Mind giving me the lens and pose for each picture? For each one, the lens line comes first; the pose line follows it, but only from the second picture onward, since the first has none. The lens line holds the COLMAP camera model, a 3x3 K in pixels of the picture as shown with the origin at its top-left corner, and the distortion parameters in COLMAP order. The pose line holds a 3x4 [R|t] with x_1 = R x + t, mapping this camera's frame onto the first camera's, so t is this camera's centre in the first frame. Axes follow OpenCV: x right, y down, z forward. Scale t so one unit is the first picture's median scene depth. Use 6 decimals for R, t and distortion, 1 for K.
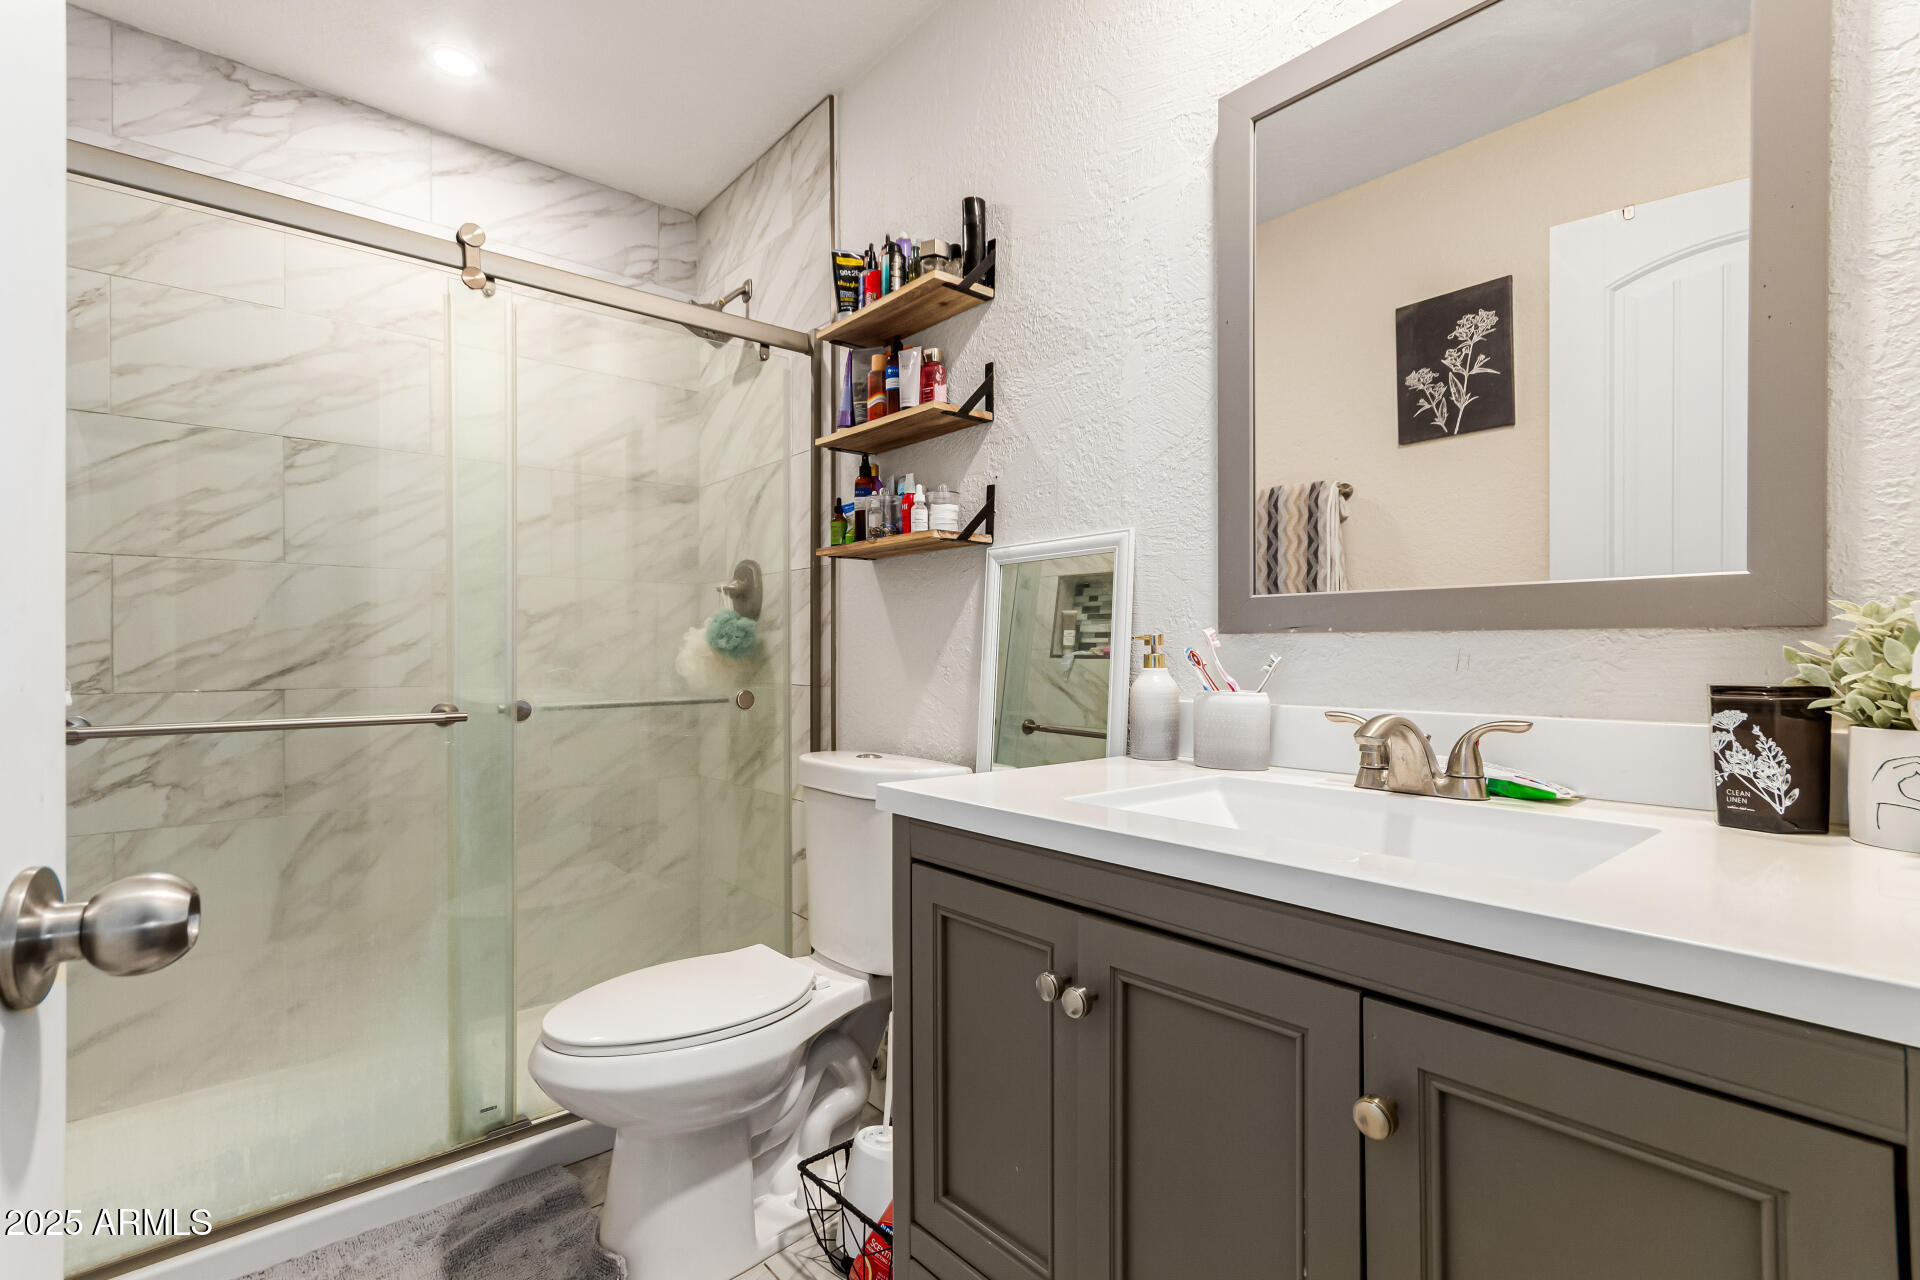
lens RADIAL K [[893.8, 0, 960.2], [0, 893.8, 654.6], [0, 0, 1]] dist [0.003330, 0.000173]
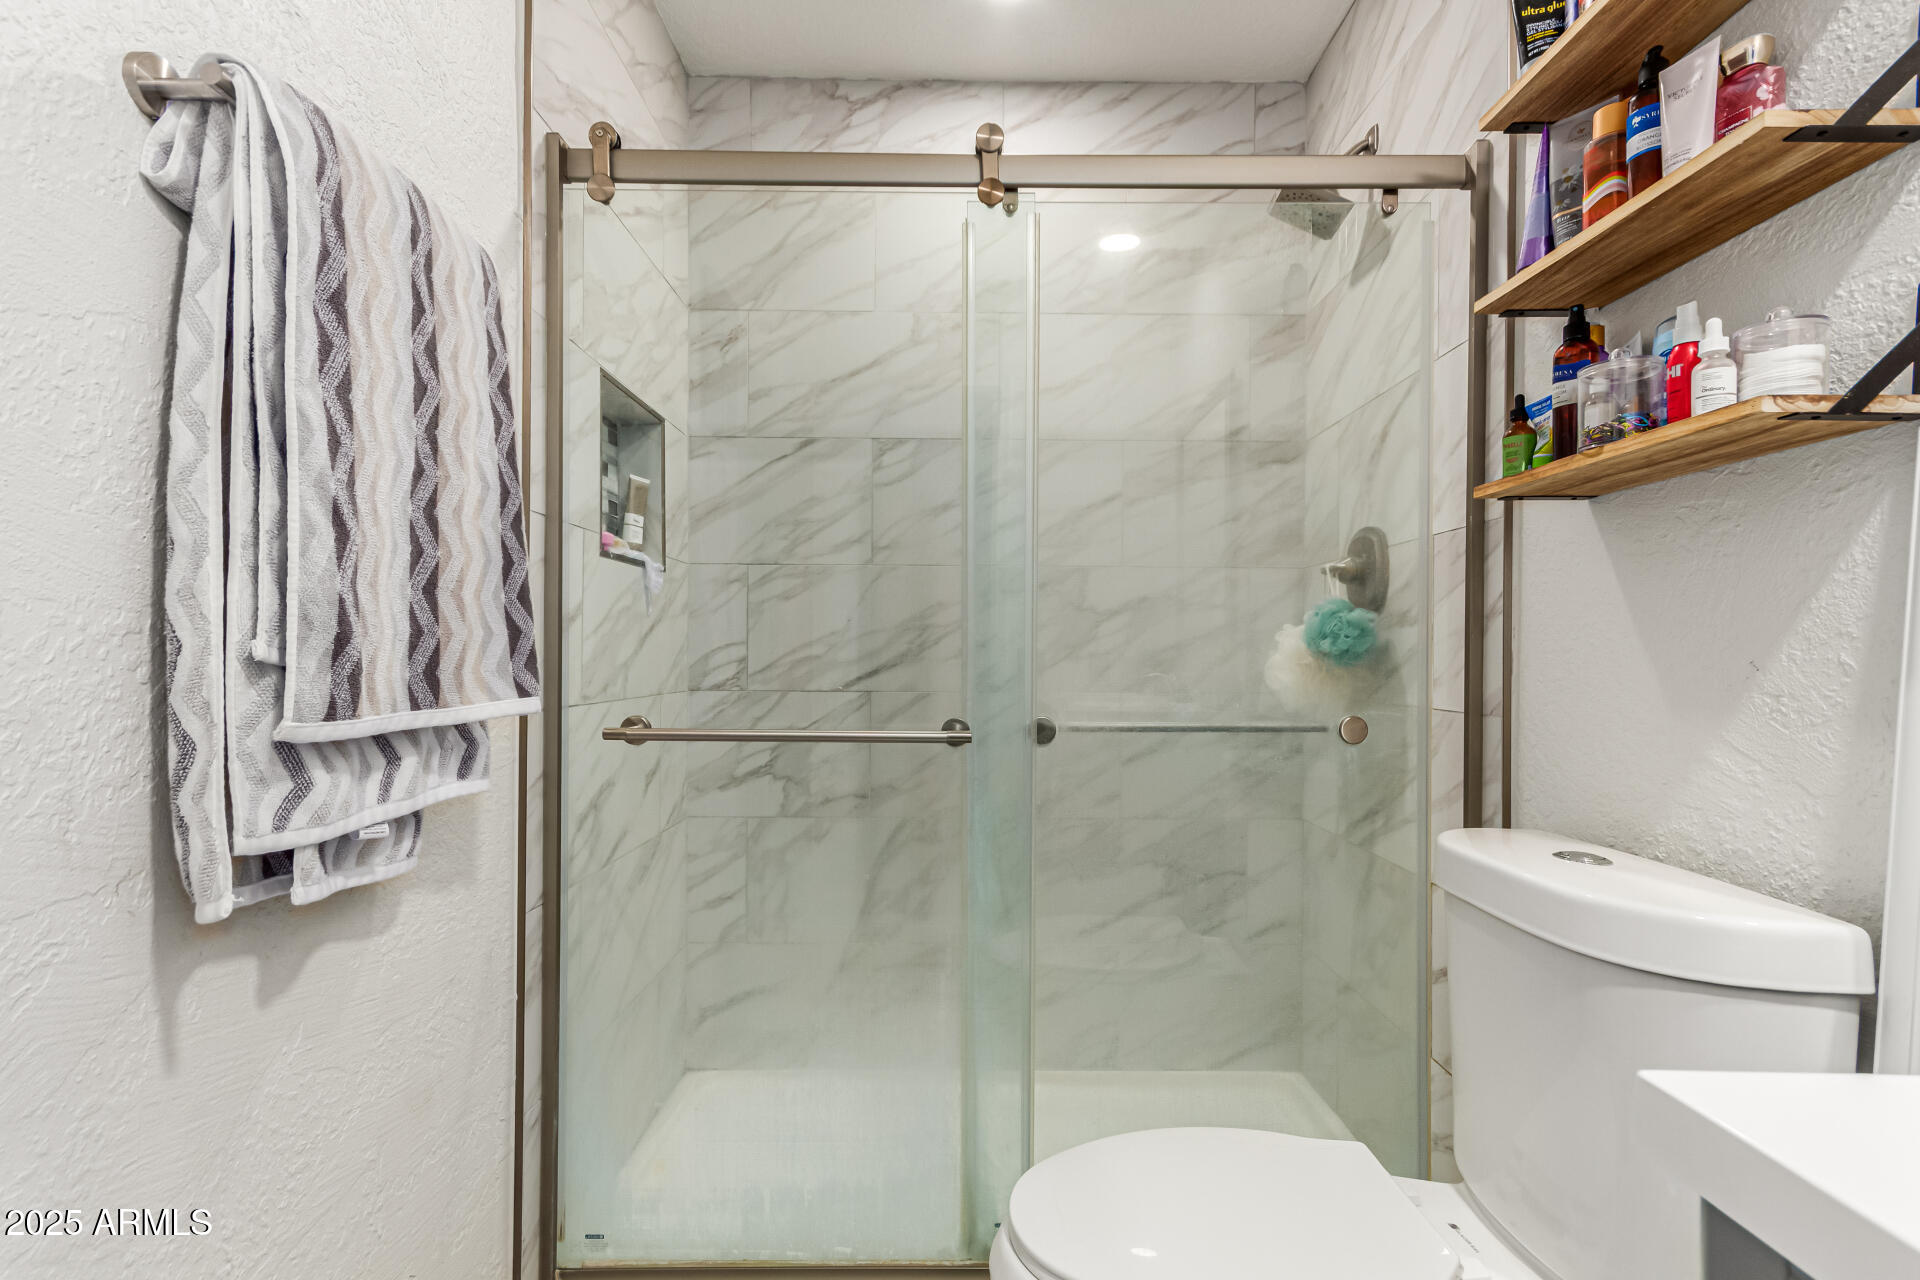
lens RADIAL K [[893.8, 0, 960.2], [0, 893.8, 654.6], [0, 0, 1]] dist [0.003330, 0.000173]
pose [[0.767983, 0.006970, -0.640432, -0.039554], [-0.009012, 0.999959, 0.000076, -0.003266], [0.640407, 0.005713, 0.768015, 0.306715]]
